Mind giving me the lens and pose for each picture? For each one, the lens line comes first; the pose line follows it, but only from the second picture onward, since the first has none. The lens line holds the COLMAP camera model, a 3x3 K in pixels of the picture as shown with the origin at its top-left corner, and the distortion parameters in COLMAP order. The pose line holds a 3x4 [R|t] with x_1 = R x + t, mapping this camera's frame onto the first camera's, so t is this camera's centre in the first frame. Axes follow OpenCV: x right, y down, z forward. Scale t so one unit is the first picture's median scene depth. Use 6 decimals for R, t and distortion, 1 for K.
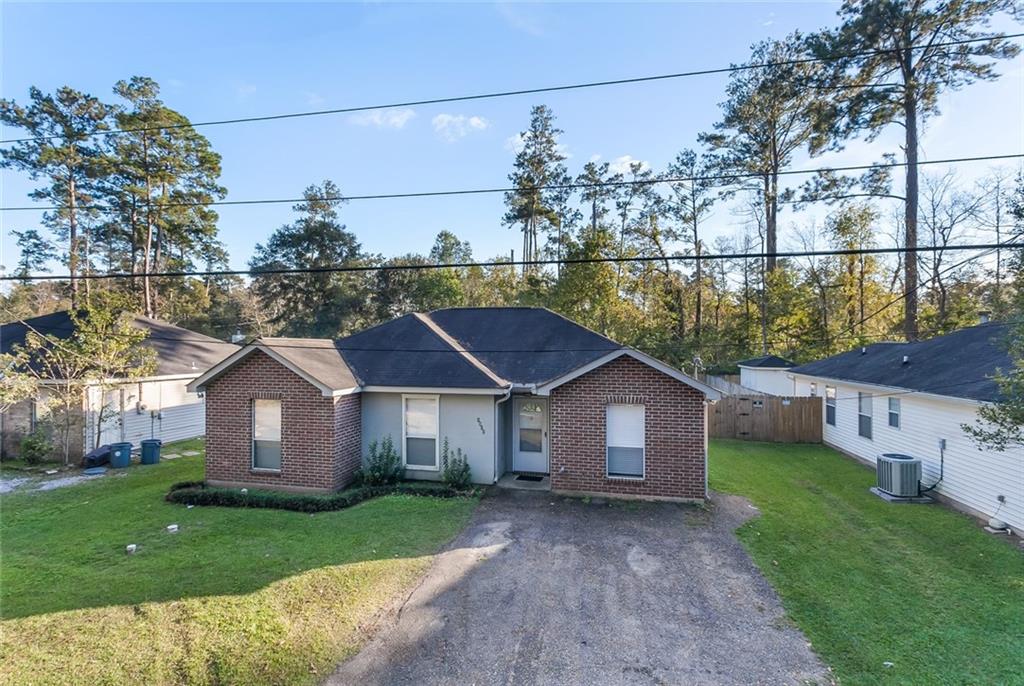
lens RADIAL K [[493.3, 0, 515.3], [0, 493.3, 344.2], [0, 0, 1]] dist [0.009352, -0.000492]
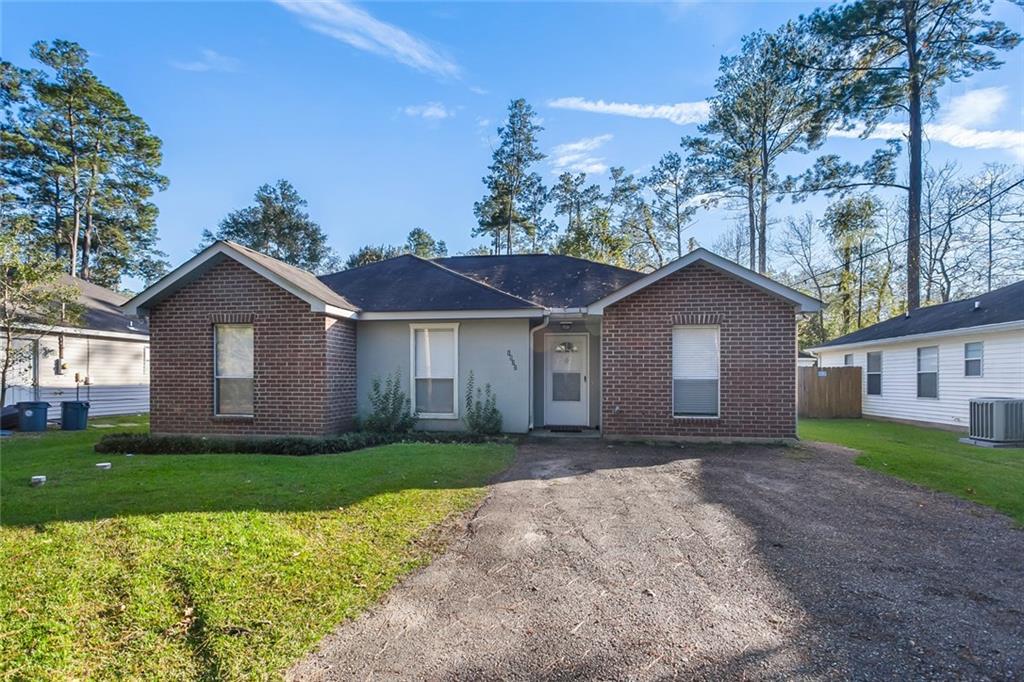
lens RADIAL K [[493.3, 0, 506.4], [0, 493.3, 392.6], [0, 0, 1]] dist [0.009352, -0.000492]
pose [[0.997294, 0.000406, 0.073521, -0.063304], [-0.001026, 0.999964, 0.008394, 0.097313], [-0.073515, -0.008447, 0.997258, 0.094126]]
